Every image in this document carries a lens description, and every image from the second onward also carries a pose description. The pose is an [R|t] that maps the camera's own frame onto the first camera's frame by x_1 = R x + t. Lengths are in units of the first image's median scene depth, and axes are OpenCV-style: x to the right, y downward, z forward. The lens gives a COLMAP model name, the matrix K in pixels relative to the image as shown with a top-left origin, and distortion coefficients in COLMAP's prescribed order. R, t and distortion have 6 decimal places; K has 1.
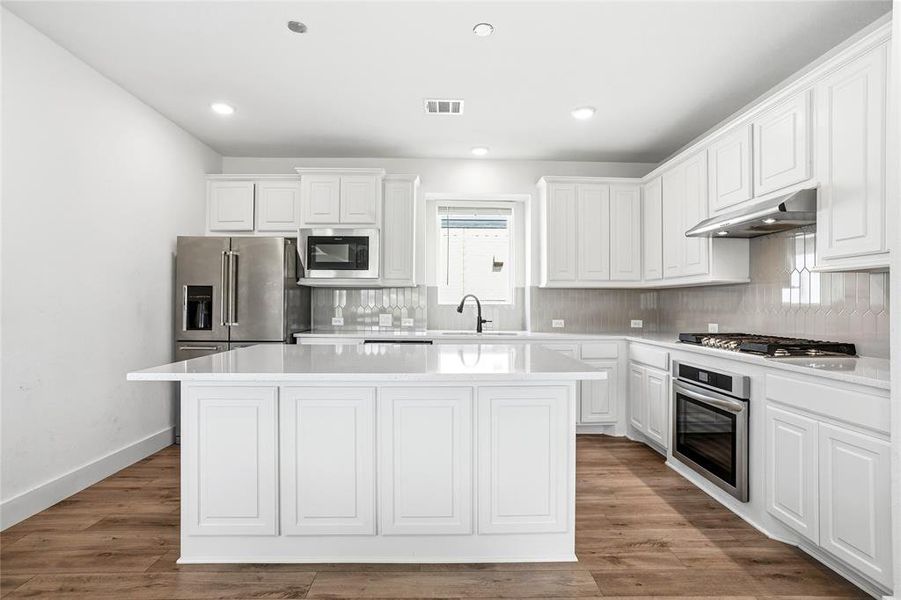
lens RADIAL K [[428.8, 0, 450.8], [0, 428.8, 304.4], [0, 0, 1]] dist [-0.043823, 0.027749]
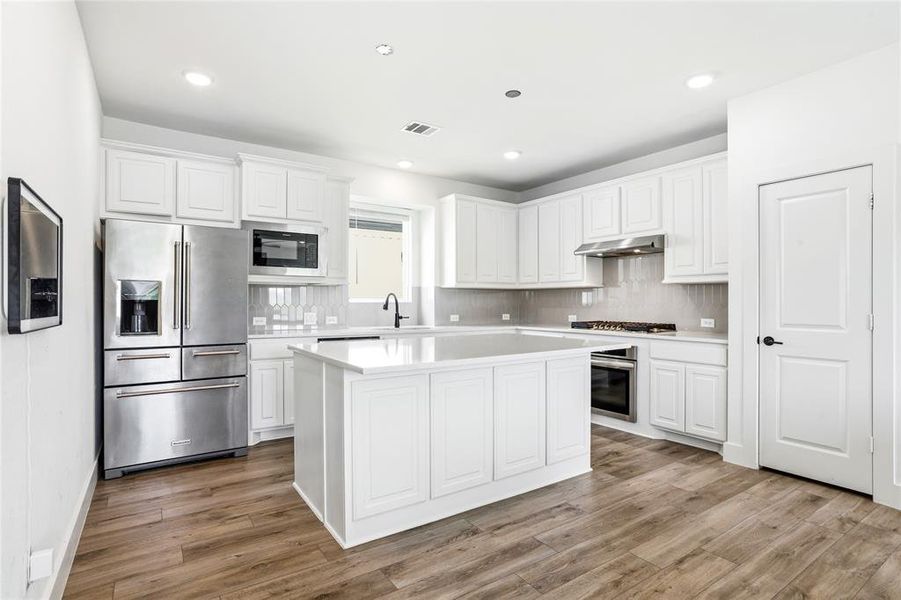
lens RADIAL K [[437.2, 0, 451.2], [0, 437.2, 306.7], [0, 0, 1]] dist [-0.049142, 0.032264]
pose [[0.847159, -0.008887, 0.531266, -0.475931], [0.002464, 0.999915, 0.012797, -0.003125], [-0.531334, -0.009532, 0.847109, -0.024814]]
